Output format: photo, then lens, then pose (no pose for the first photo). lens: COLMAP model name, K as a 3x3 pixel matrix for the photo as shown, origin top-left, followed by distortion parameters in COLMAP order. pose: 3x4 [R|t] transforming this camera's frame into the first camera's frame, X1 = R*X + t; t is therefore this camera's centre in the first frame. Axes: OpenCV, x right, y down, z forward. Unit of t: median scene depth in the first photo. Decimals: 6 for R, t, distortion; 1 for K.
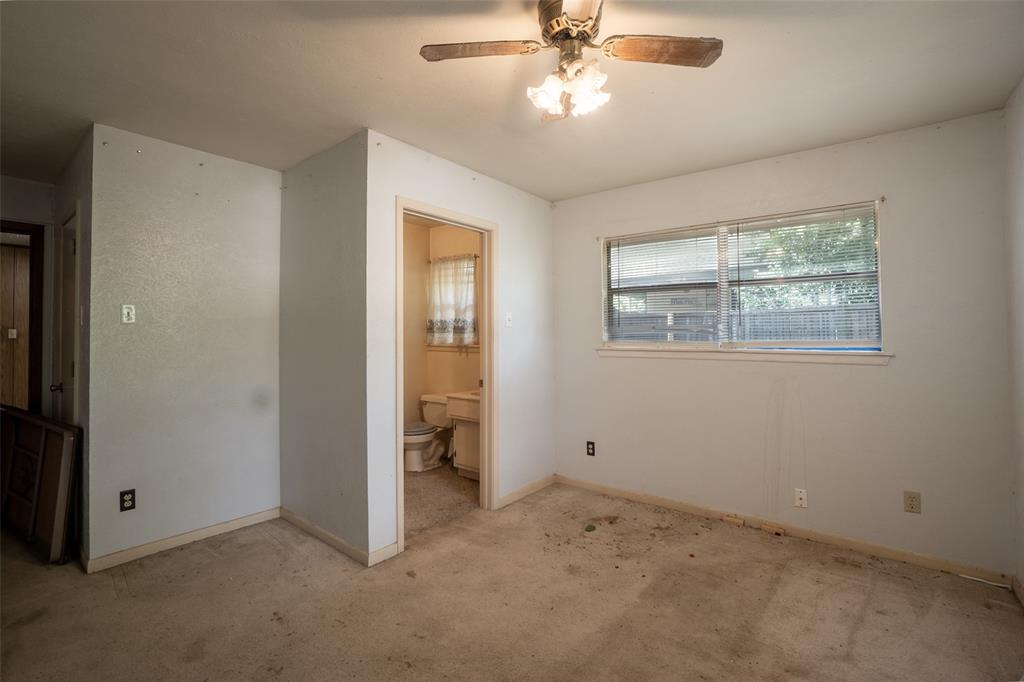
lens RADIAL K [[469.6, 0, 509.8], [0, 469.6, 333.8], [0, 0, 1]] dist [-0.001876, 0.000007]
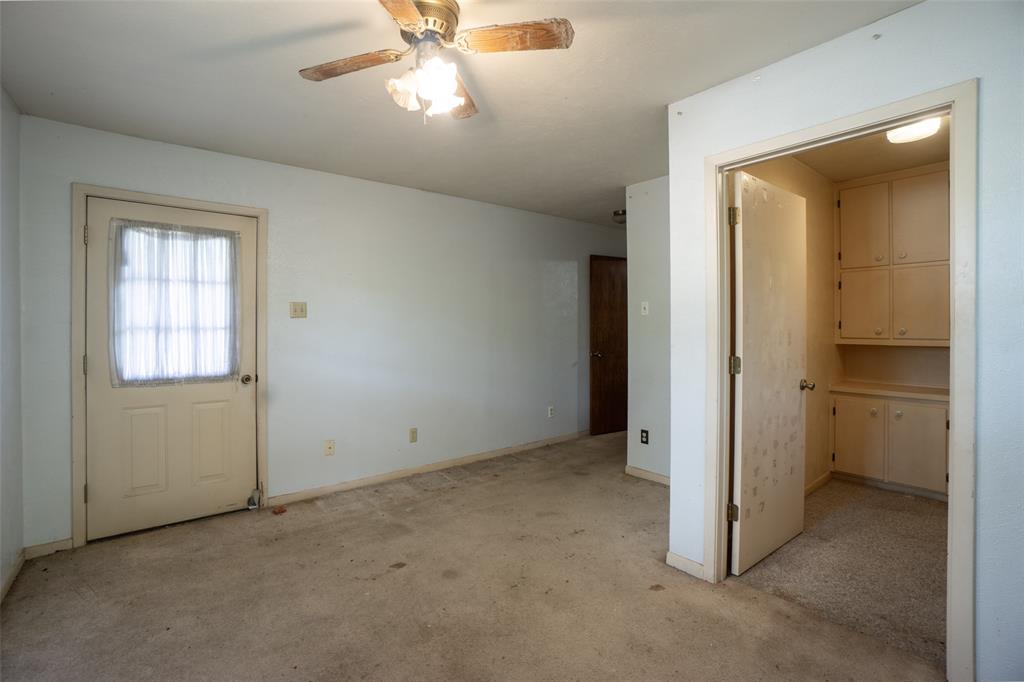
lens RADIAL K [[469.6, 0, 509.5], [0, 469.6, 334.6], [0, 0, 1]] dist [-0.001876, 0.000007]
pose [[-0.208626, 0.014590, -0.977887, 0.694397], [-0.001231, 0.999884, 0.015181, 0.012650], [0.977995, 0.004371, -0.208584, 0.874958]]
